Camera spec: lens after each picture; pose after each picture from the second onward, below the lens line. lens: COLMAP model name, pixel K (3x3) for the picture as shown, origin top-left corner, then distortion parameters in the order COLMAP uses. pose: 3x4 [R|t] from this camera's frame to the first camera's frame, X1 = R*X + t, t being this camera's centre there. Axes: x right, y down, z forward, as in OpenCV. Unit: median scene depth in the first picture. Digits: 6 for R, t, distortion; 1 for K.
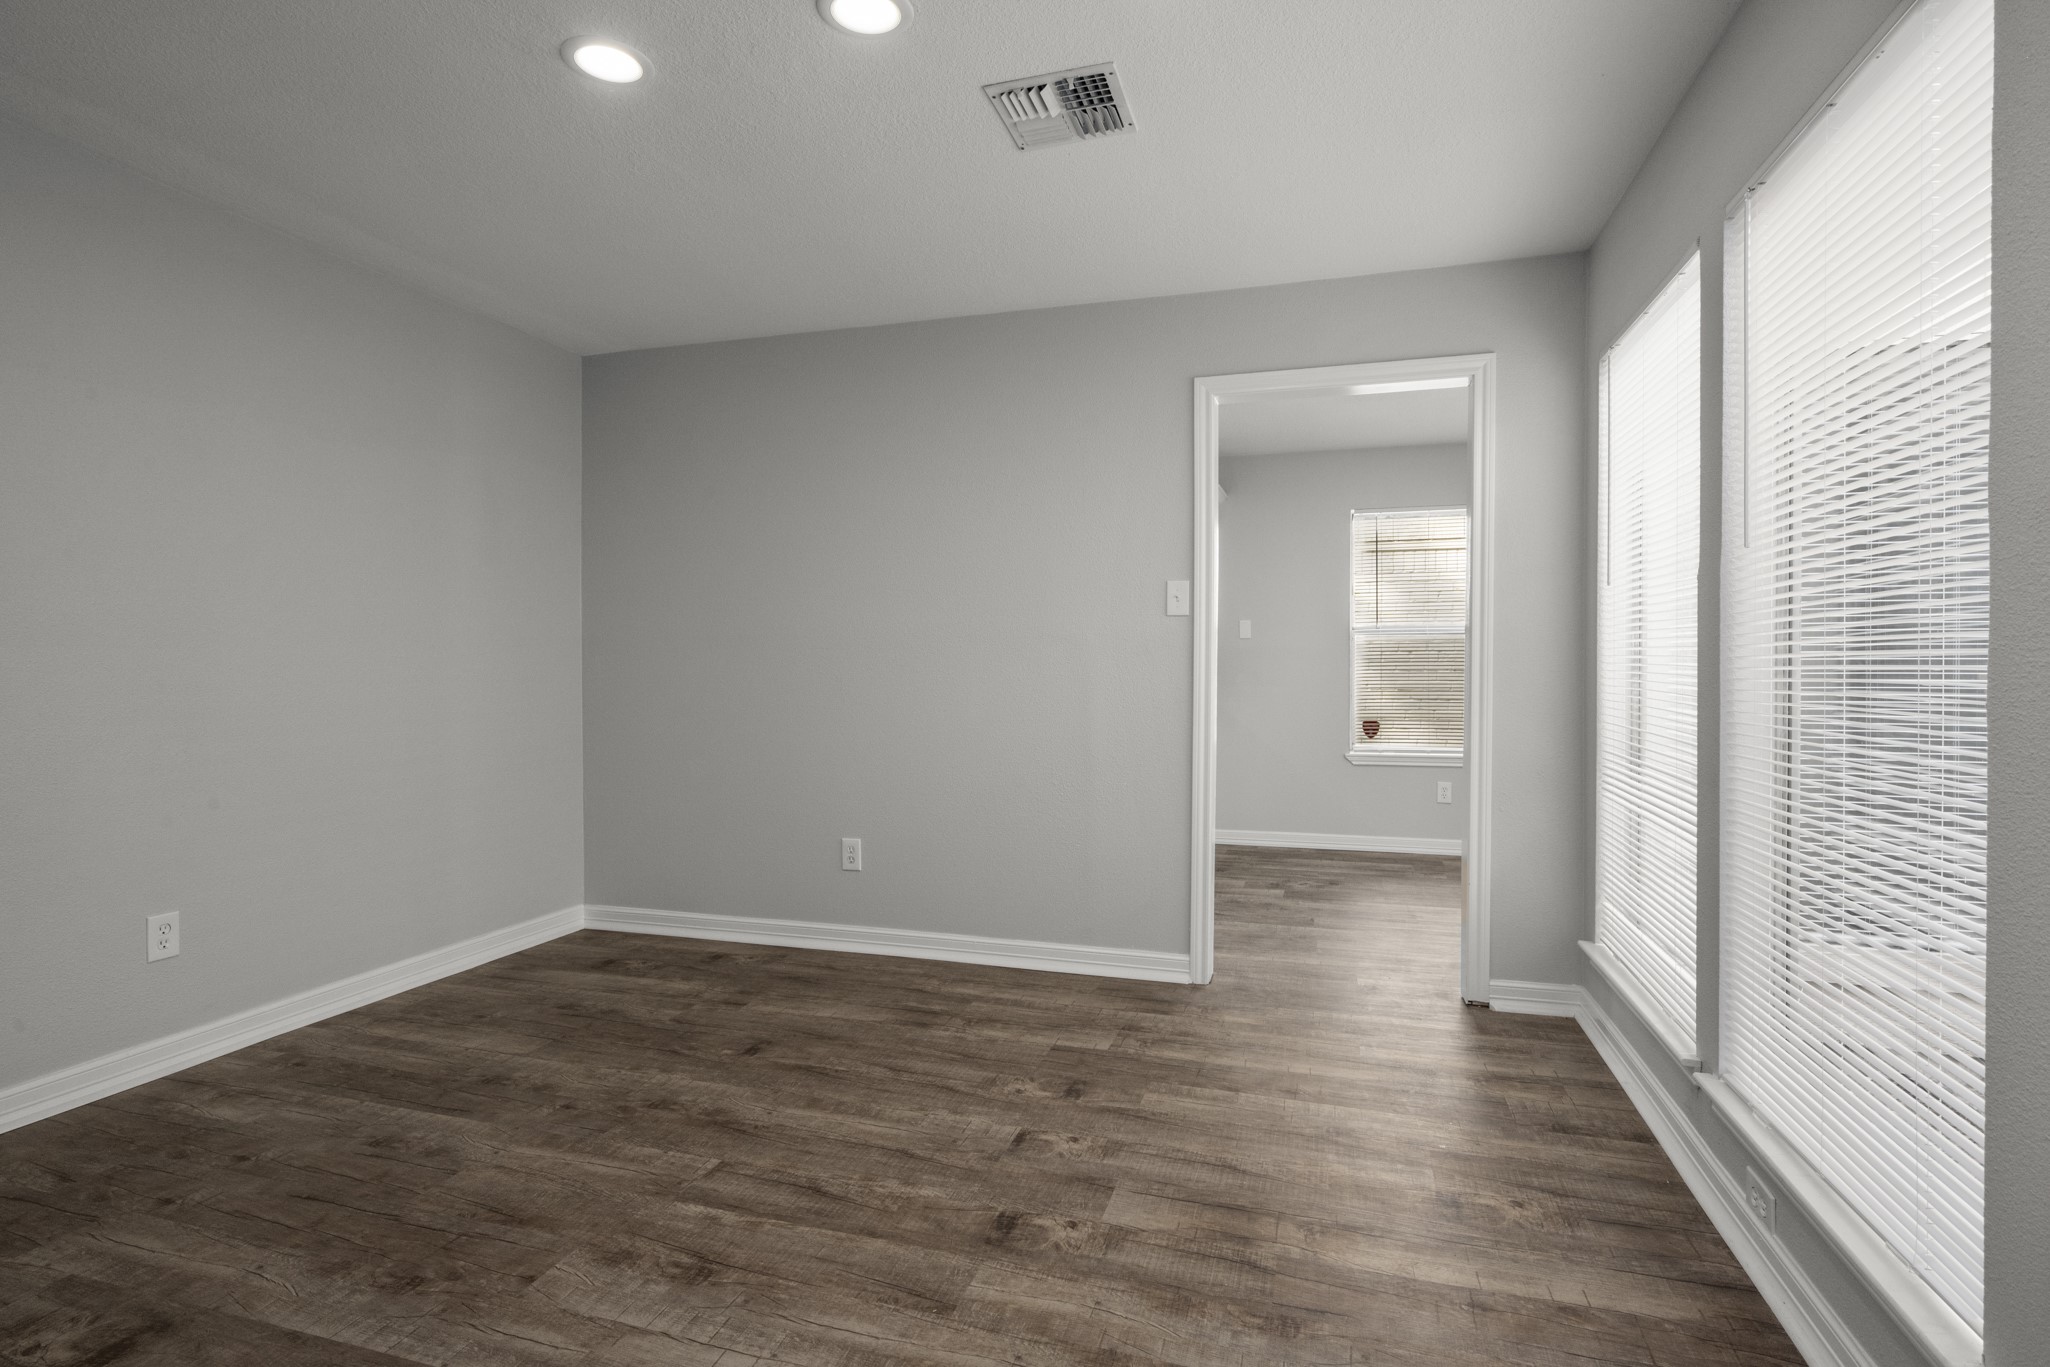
lens RADIAL K [[991.3, 0, 1031.6], [0, 991.3, 673.4], [0, 0, 1]] dist [-0.004377, 0.001589]
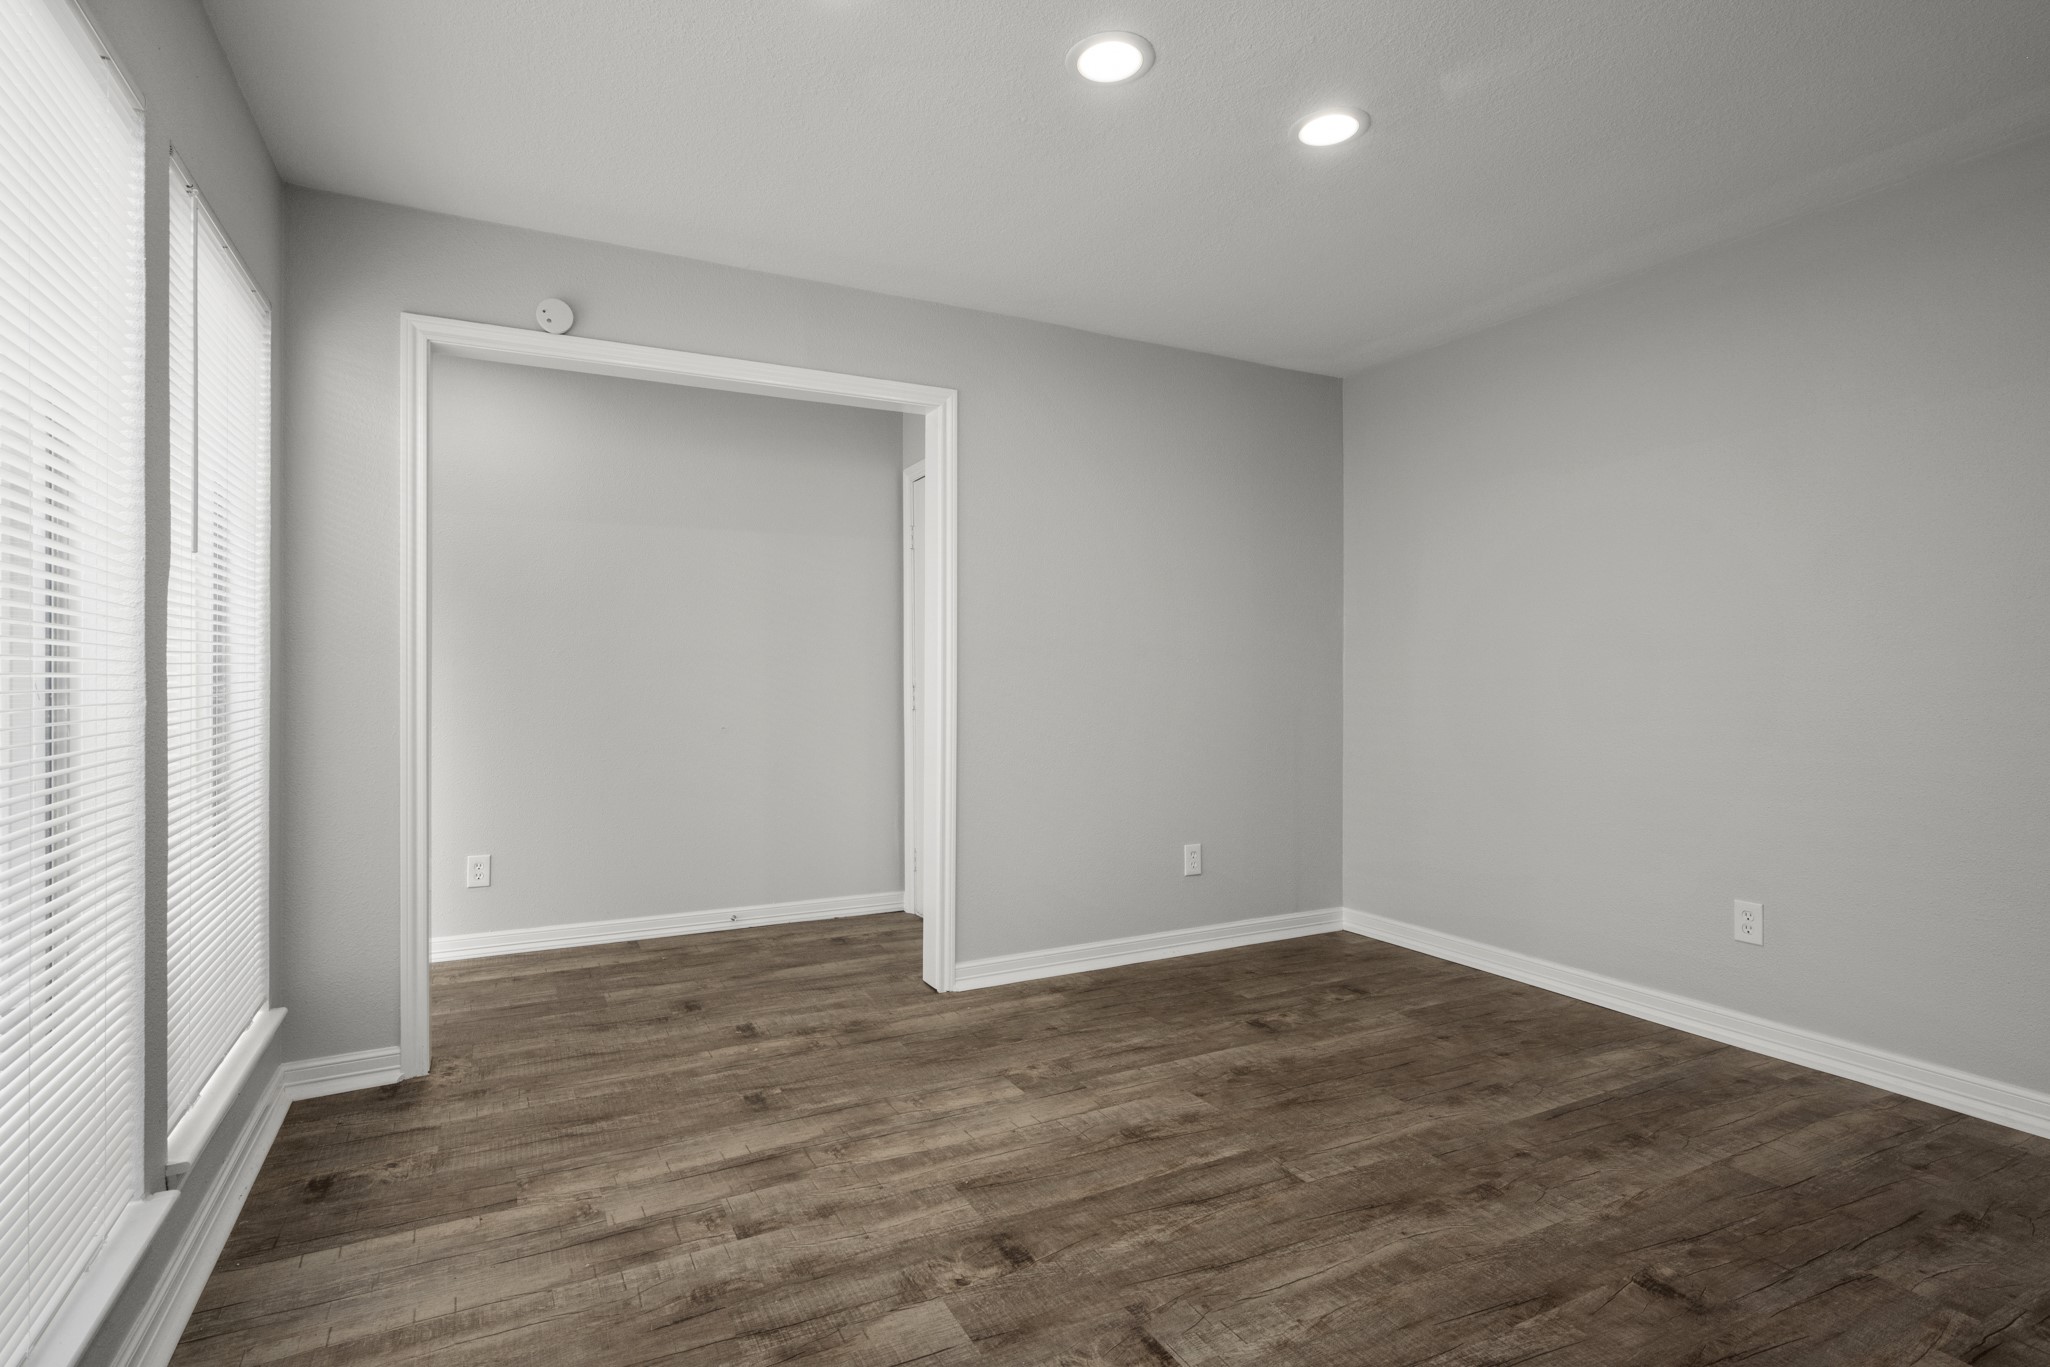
lens RADIAL K [[991.3, 0, 1026.9], [0, 991.3, 681.3], [0, 0, 1]] dist [-0.004377, 0.001589]
pose [[-0.703246, 0.003736, -0.710937, 0.588127], [-0.005606, 0.999926, 0.010799, -0.011027], [0.710924, 0.011580, -0.703173, 1.522621]]
